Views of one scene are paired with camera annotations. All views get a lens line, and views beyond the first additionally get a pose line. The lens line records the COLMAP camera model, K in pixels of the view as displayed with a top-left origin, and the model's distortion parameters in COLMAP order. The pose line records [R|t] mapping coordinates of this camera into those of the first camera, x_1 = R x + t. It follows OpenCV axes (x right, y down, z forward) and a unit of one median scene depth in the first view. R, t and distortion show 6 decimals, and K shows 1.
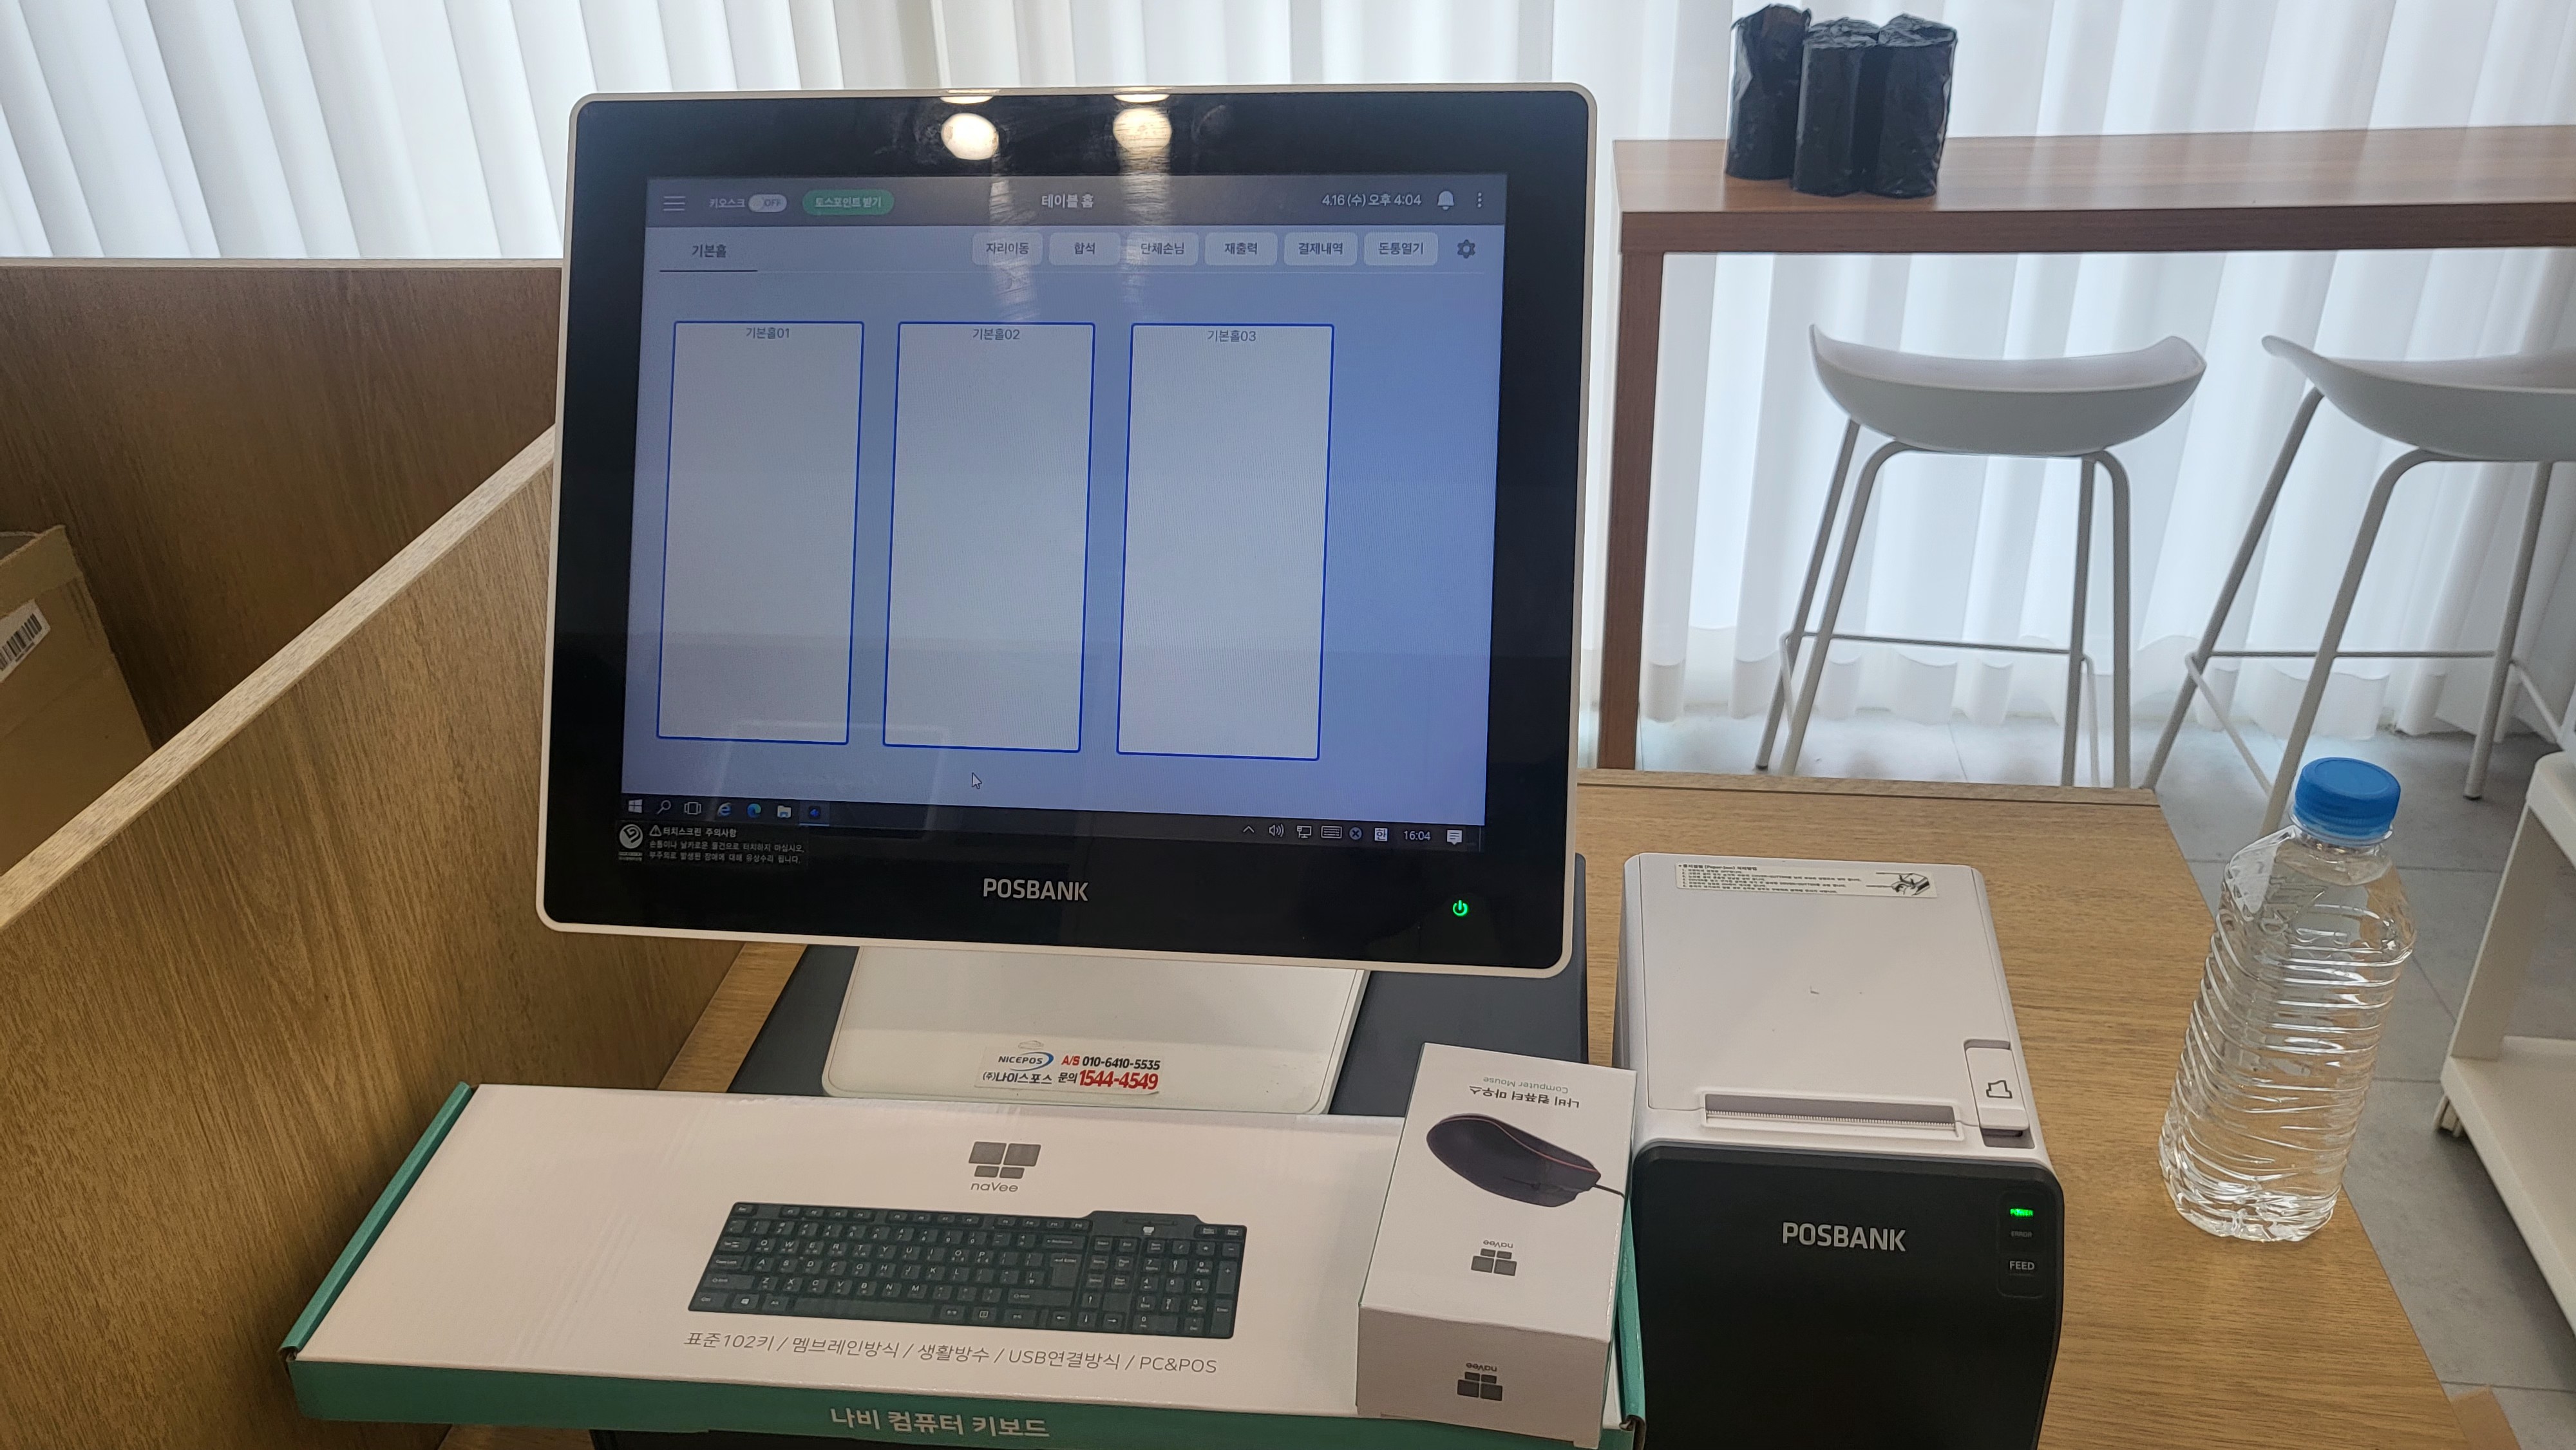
lens RADIAL K [[2002.6, 0, 1208.1], [0, 2002.6, 716.0], [0, 0, 1]] dist [-0.006262, 0.096882]
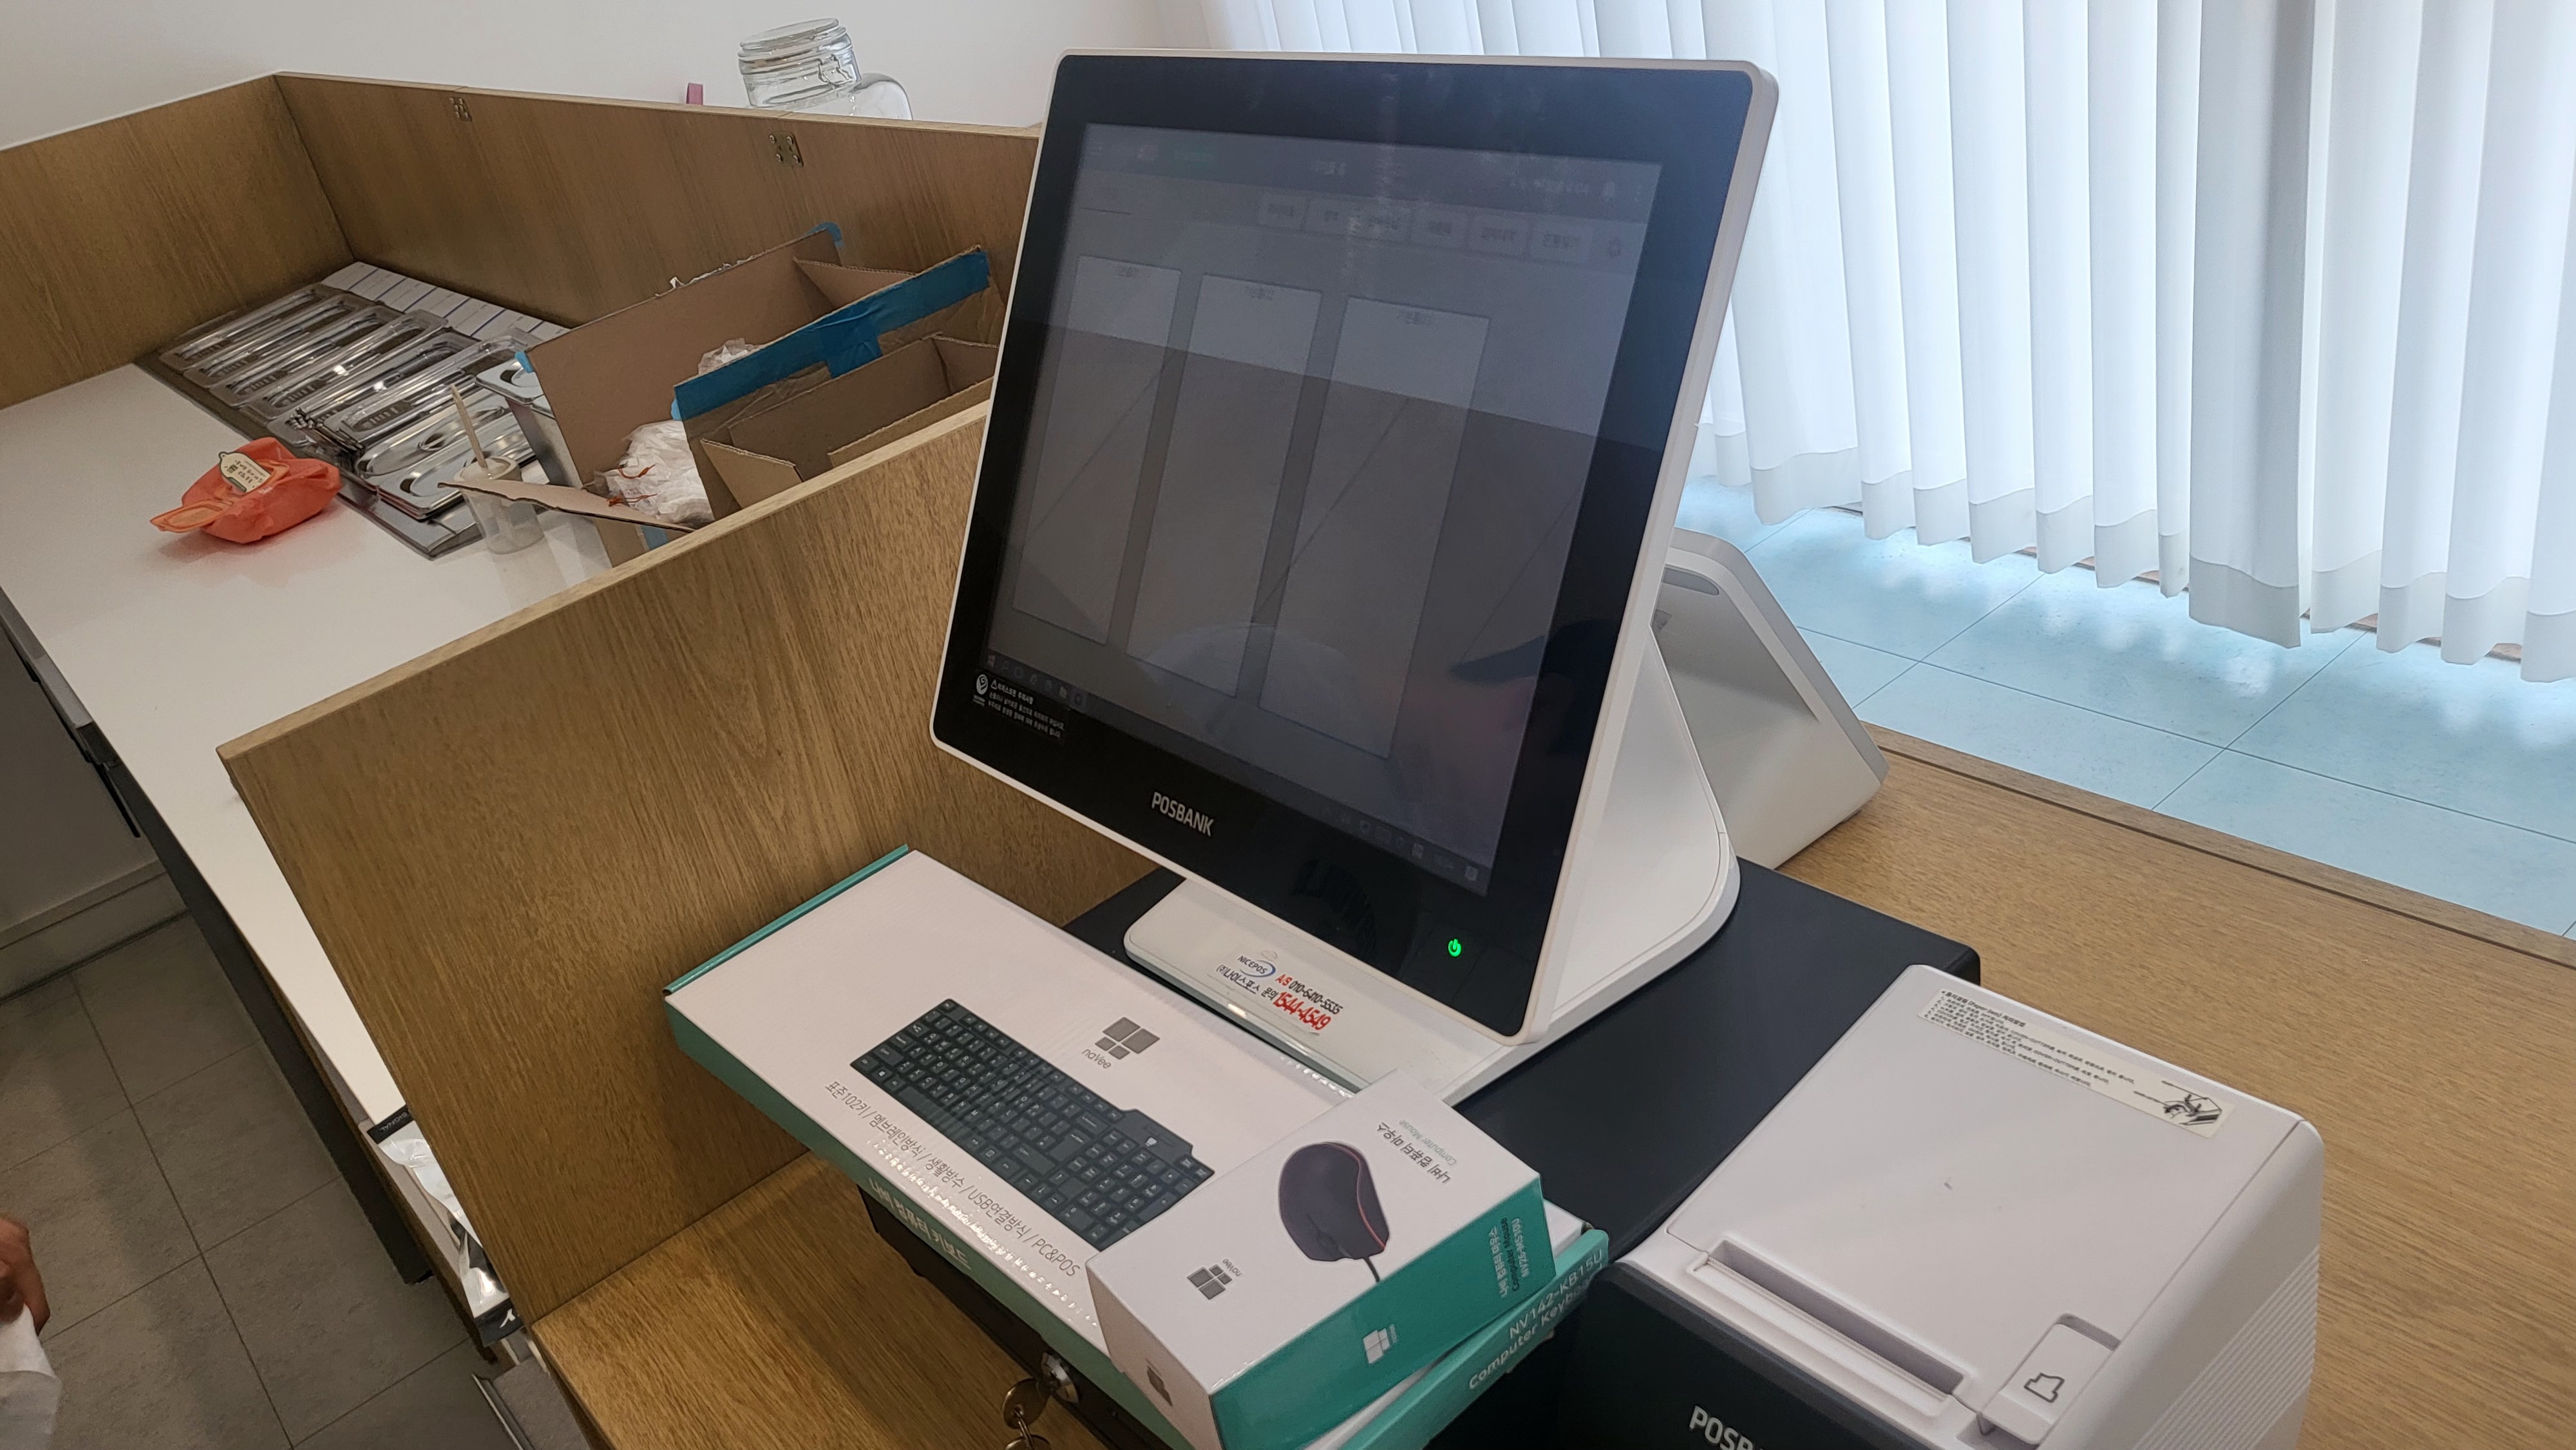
lens RADIAL K [[1992.4, 0, 1288.0], [0, 1992.4, 725.0], [0, 0, 1]] dist [0.049220, 0.004379]
pose [[0.731564, 0.232157, -0.641028, 0.647913], [-0.166189, 0.972599, 0.162579, -0.147854], [0.661207, -0.012405, 0.750101, 0.231403]]
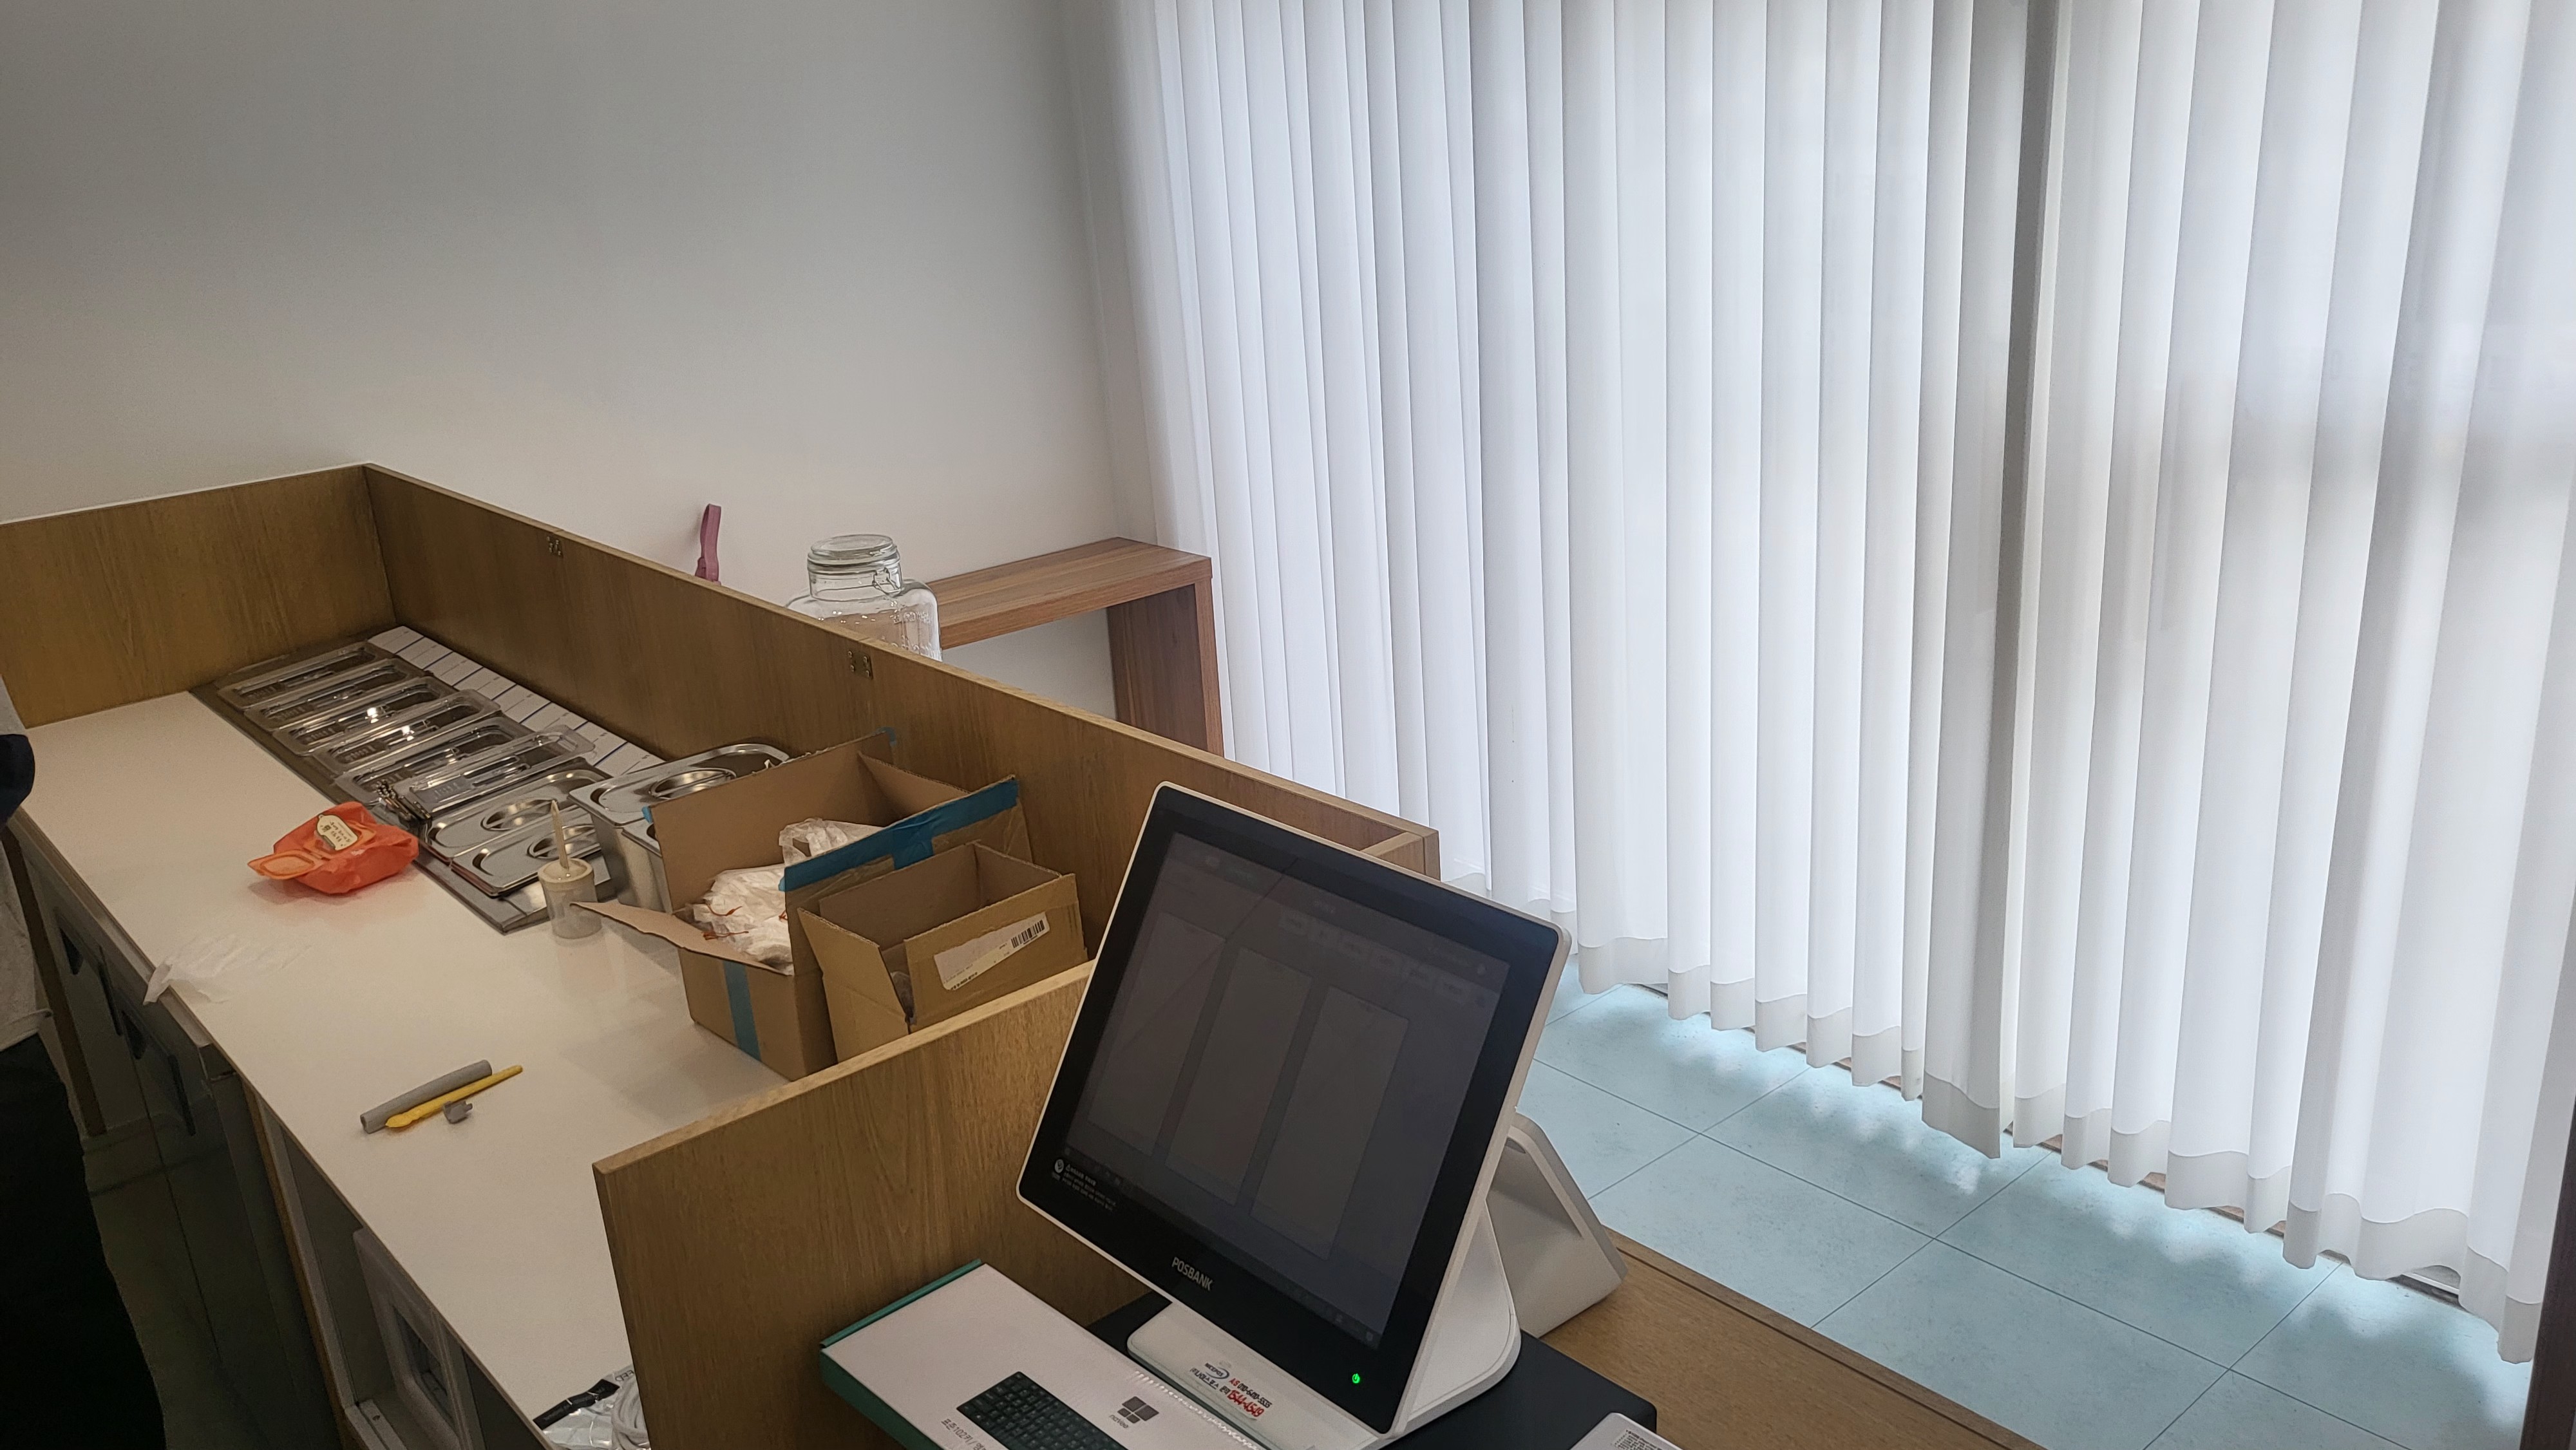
lens RADIAL K [[2057.1, 0, 1288.0], [0, 2057.1, 725.0], [0, 0, 1]] dist [-0.035114, 0.106140]
pose [[0.756579, 0.213095, -0.618206, 1.023262], [-0.285822, 0.958083, -0.019547, -0.376949], [0.588127, 0.191486, 0.785773, -0.490937]]
